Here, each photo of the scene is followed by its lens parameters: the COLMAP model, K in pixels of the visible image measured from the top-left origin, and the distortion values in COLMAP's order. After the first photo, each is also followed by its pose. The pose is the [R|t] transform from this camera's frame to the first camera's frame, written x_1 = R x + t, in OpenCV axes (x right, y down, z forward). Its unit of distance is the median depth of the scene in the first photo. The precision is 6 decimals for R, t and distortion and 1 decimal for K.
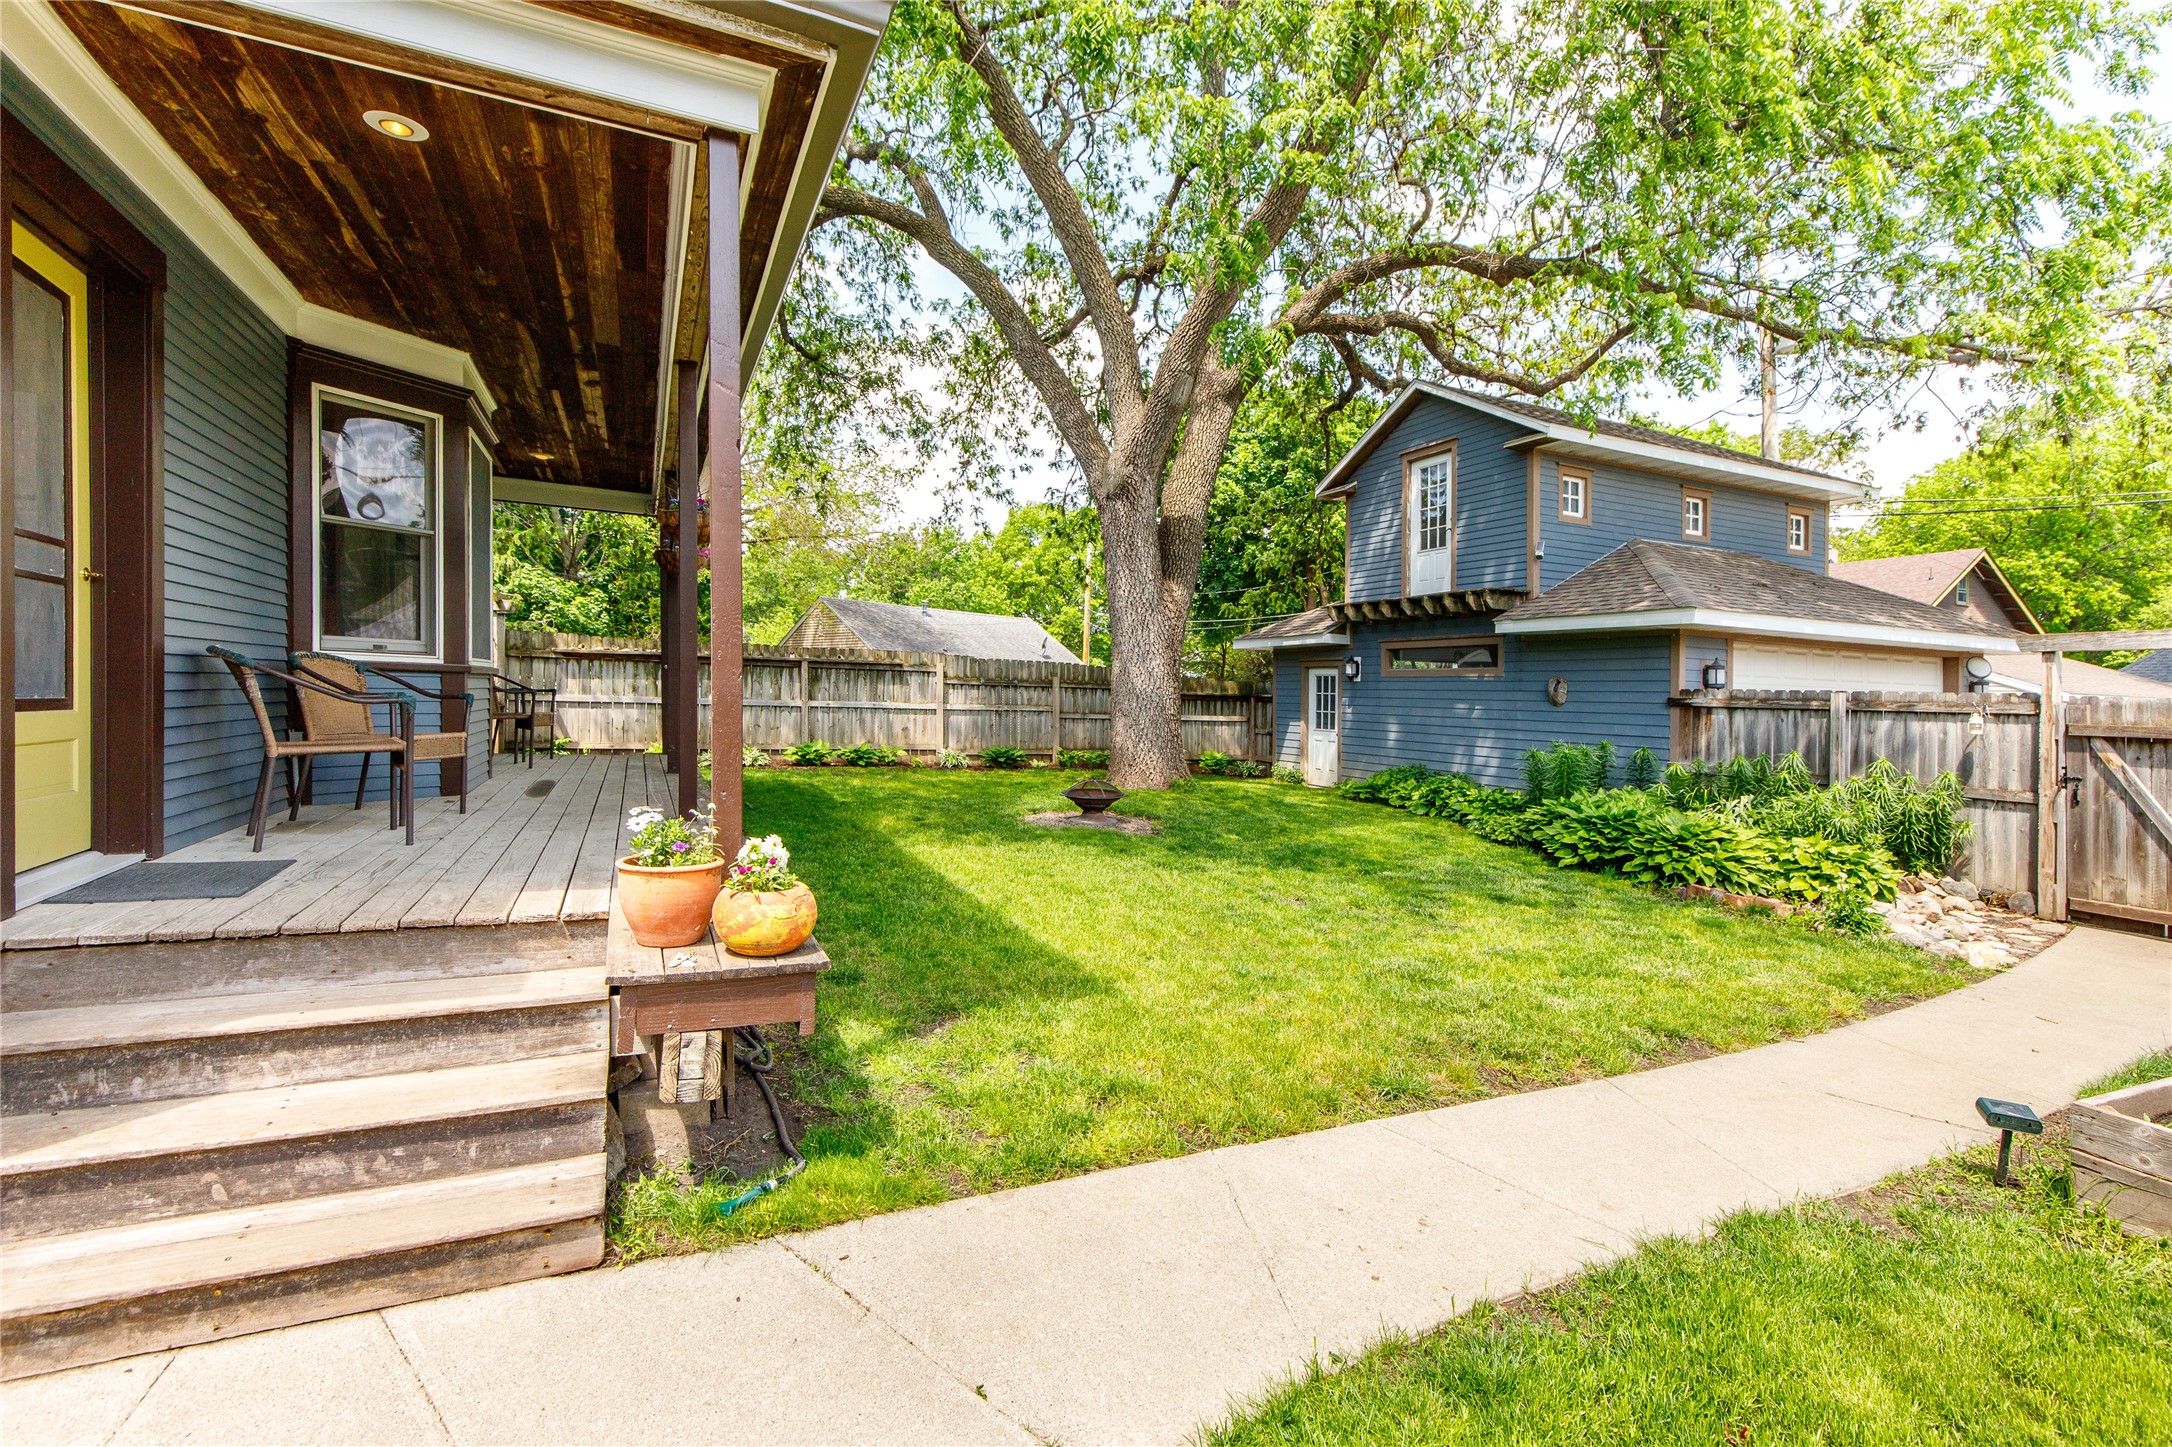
lens RADIAL K [[1003.4, 0, 1098.1], [0, 1003.4, 710.2], [0, 0, 1]] dist [0.000504, -0.000137]
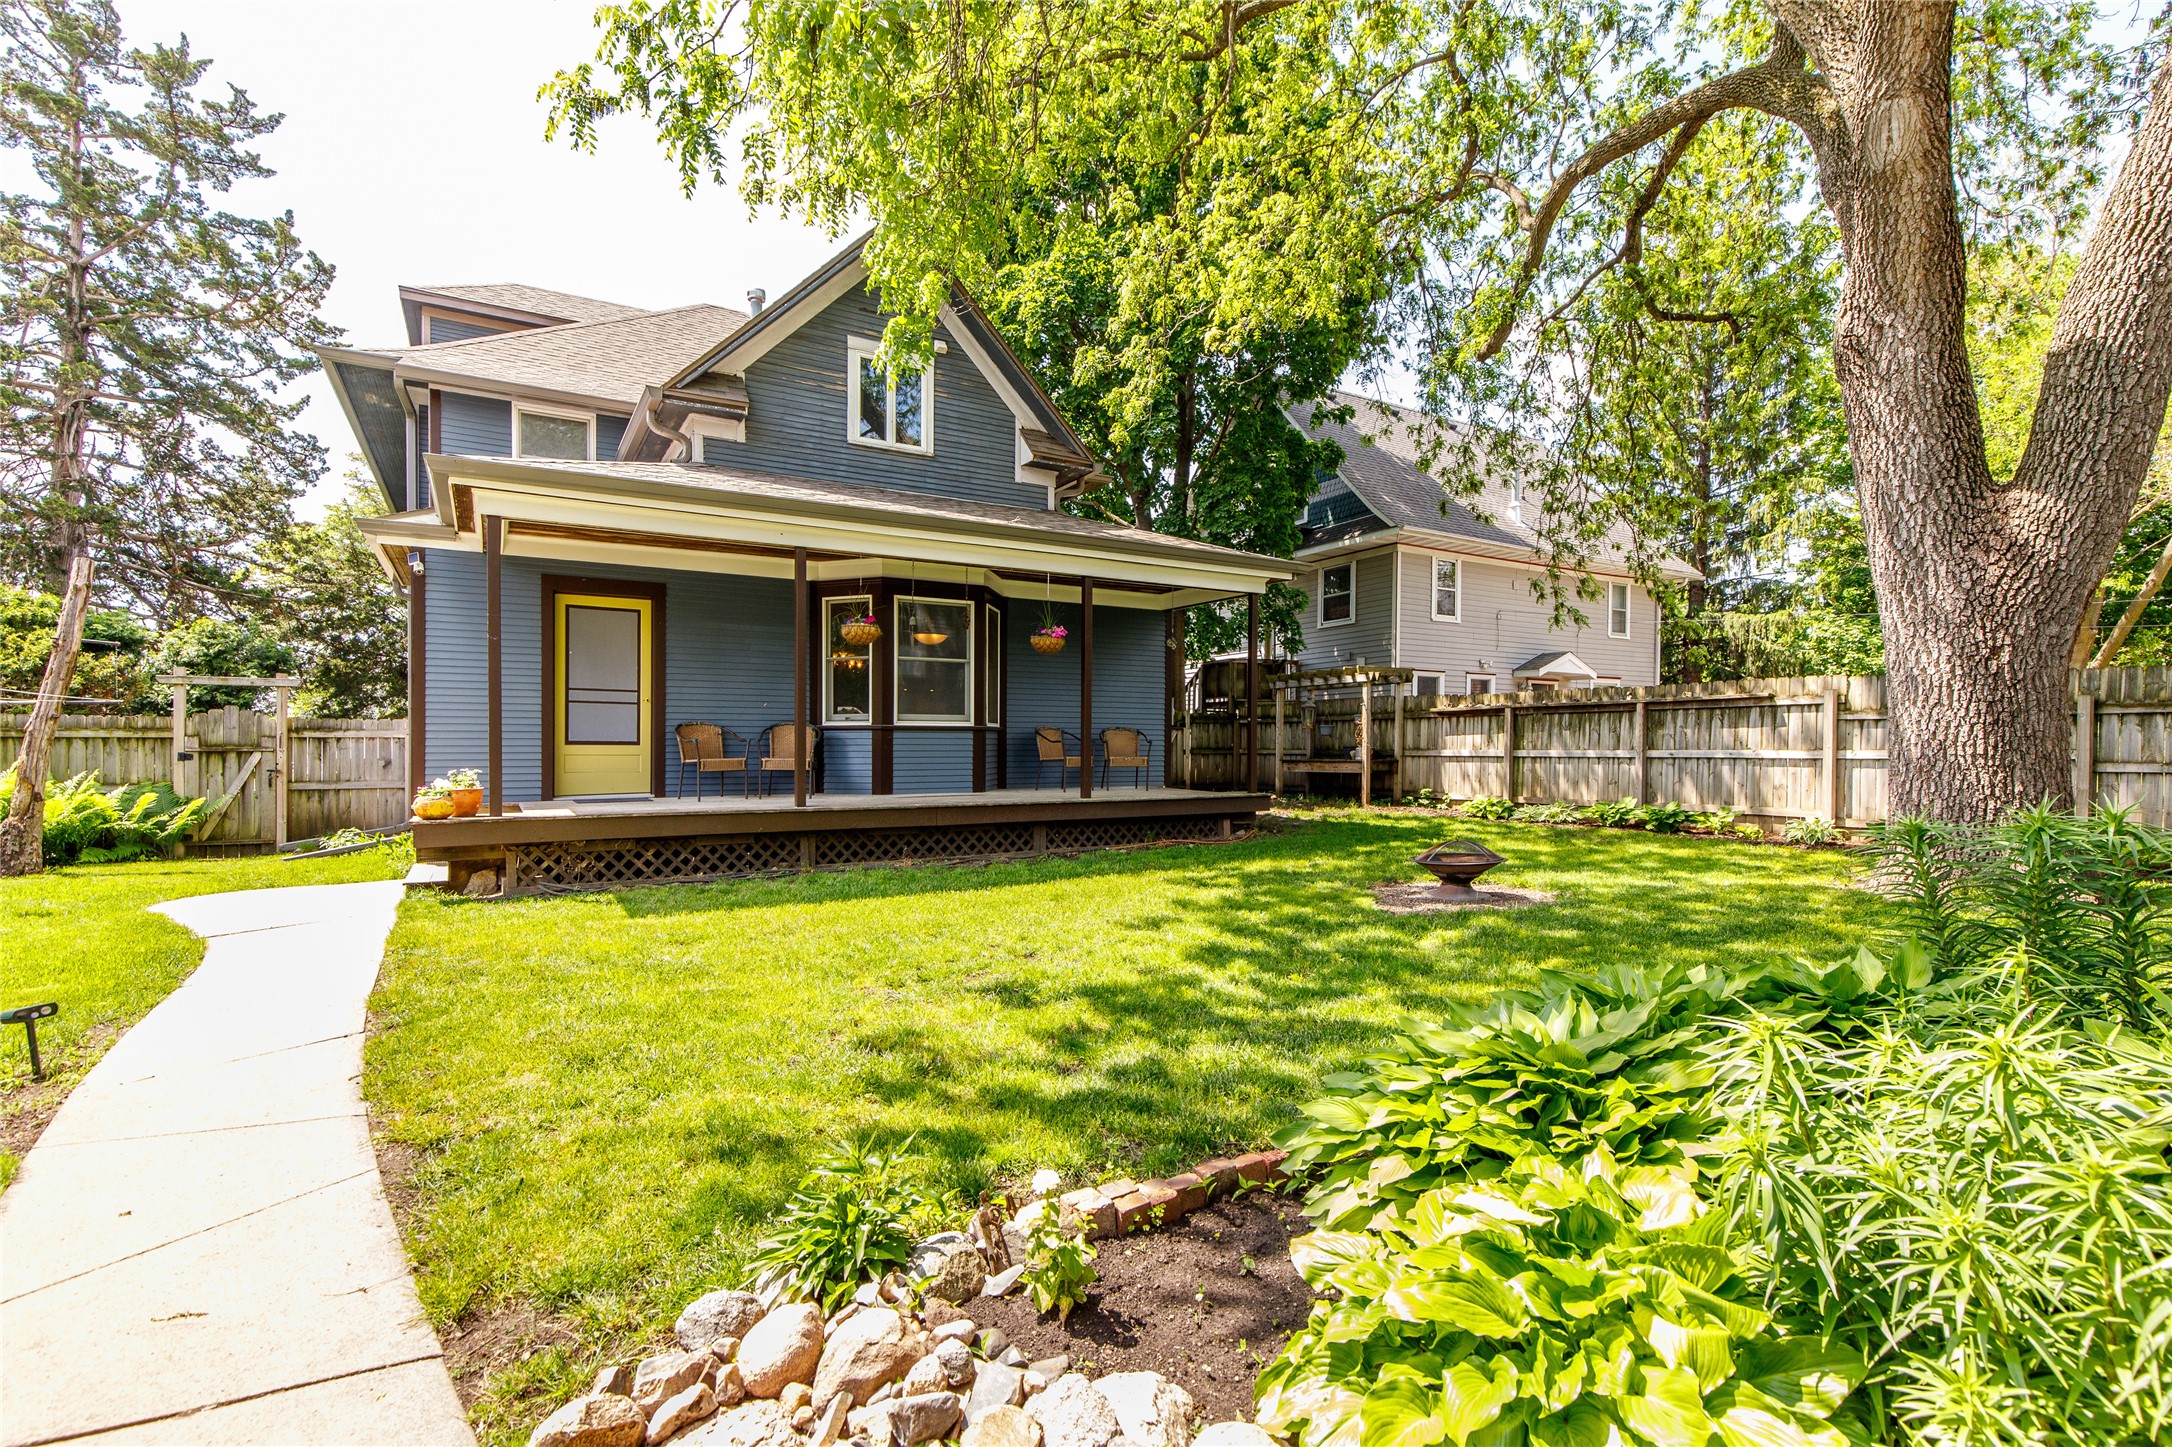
lens RADIAL K [[1003.4, 0, 1098.1], [0, 1003.4, 710.2], [0, 0, 1]] dist [0.000504, -0.000137]
pose [[0.107895, -0.065081, -0.992030, 0.719736], [-0.011415, 0.997708, -0.066695, 0.025979], [0.994097, 0.018520, 0.106904, 0.682005]]
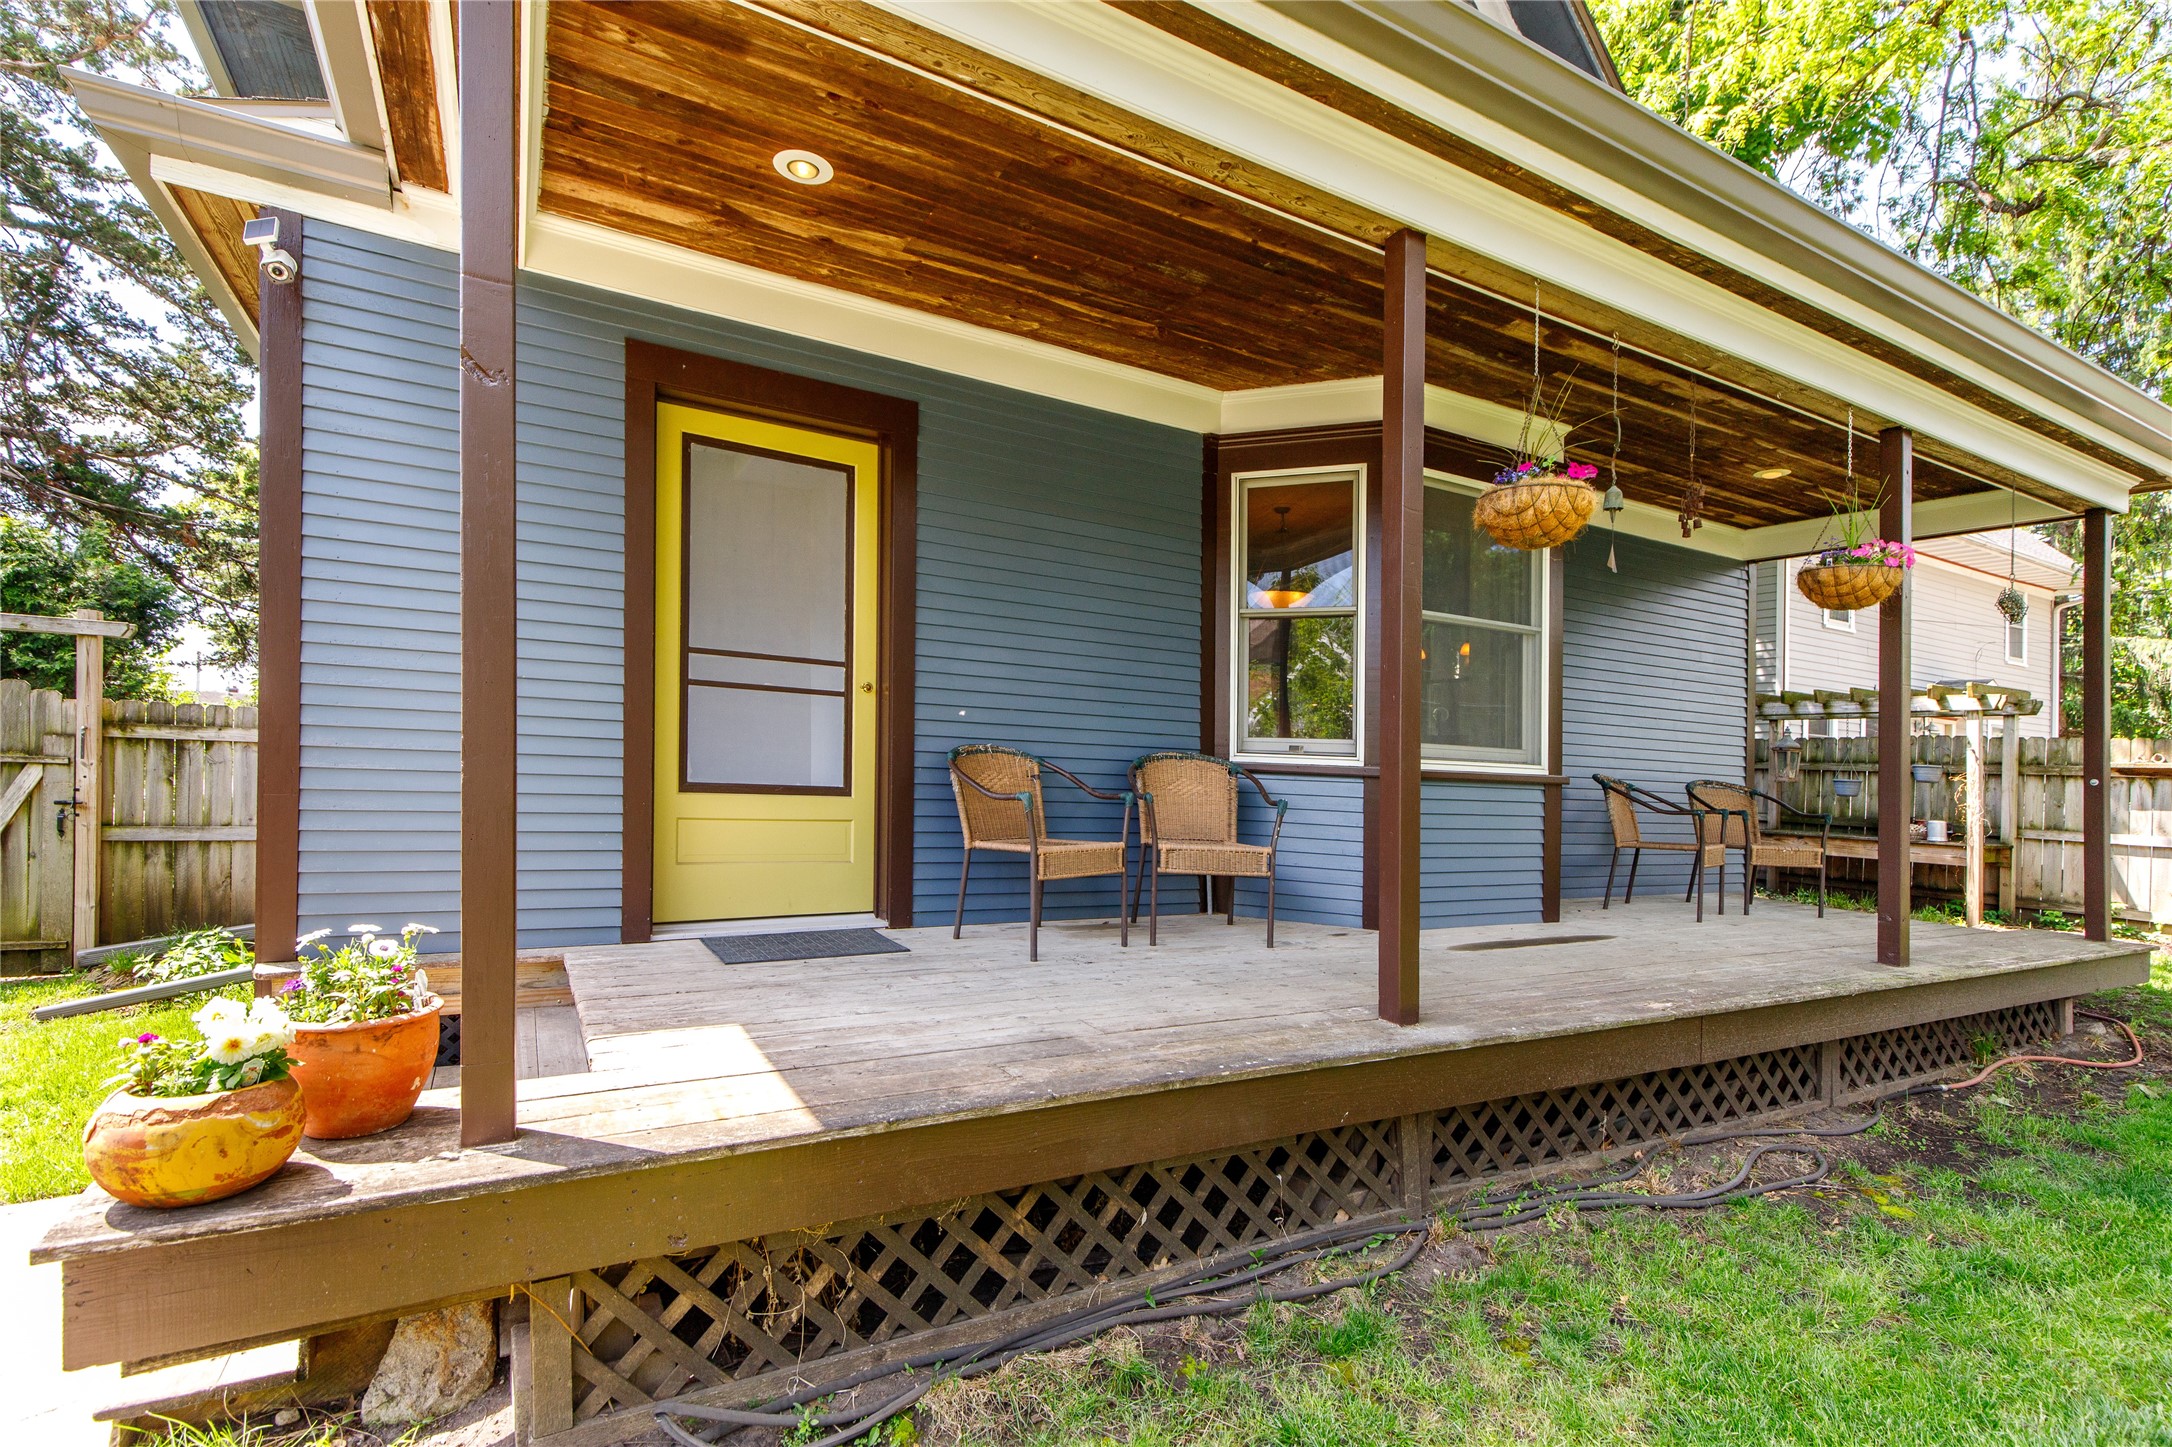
lens RADIAL K [[1008.1, 0, 1085.0], [0, 1008.1, 782.2], [0, 0, 1]] dist [0.002230, 0.000230]
pose [[0.083674, -0.007700, -0.996463, 0.075530], [-0.052824, 0.998530, -0.012151, -0.007748], [0.995092, 0.053654, 0.083144, 0.387687]]
